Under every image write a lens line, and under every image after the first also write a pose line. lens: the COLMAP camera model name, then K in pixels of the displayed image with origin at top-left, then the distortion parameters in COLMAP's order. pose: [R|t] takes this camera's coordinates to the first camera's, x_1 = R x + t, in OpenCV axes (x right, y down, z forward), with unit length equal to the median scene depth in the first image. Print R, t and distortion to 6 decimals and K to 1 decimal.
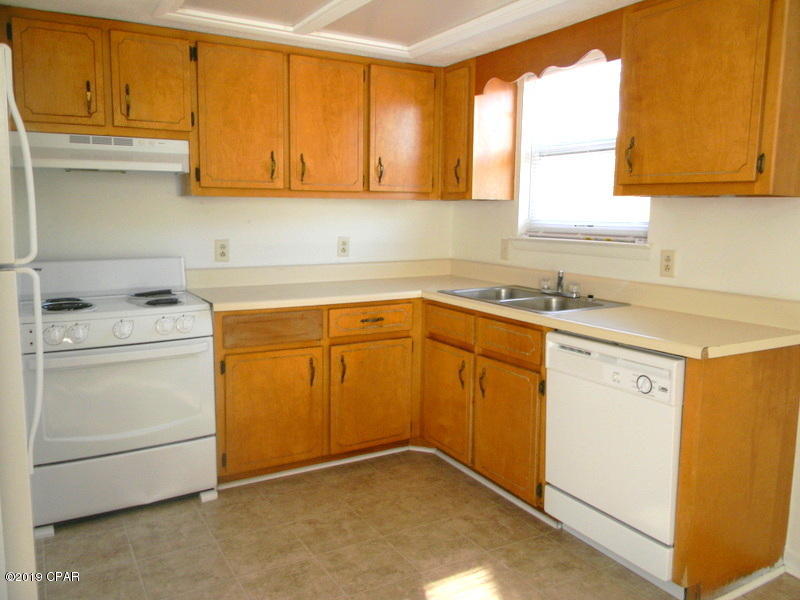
lens RADIAL K [[635.2, 0, 396.8], [0, 635.2, 285.8], [0, 0, 1]] dist [-0.000364, 0.000678]
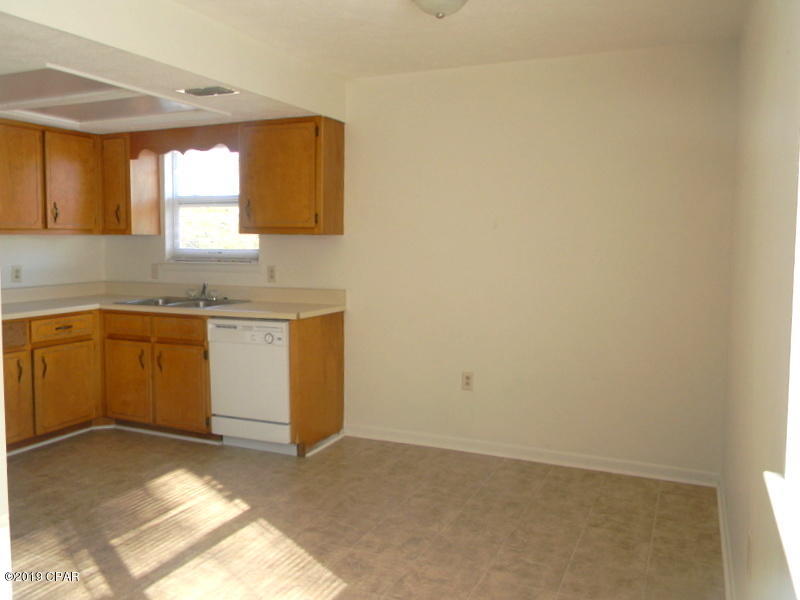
lens RADIAL K [[635.2, 0, 396.8], [0, 635.2, 285.8], [0, 0, 1]] dist [-0.000364, 0.000678]
pose [[0.806923, -0.051712, 0.588389, -0.259032], [0.076225, 0.996947, -0.016916, 0.043886], [-0.585718, 0.058500, 0.808401, -0.475901]]
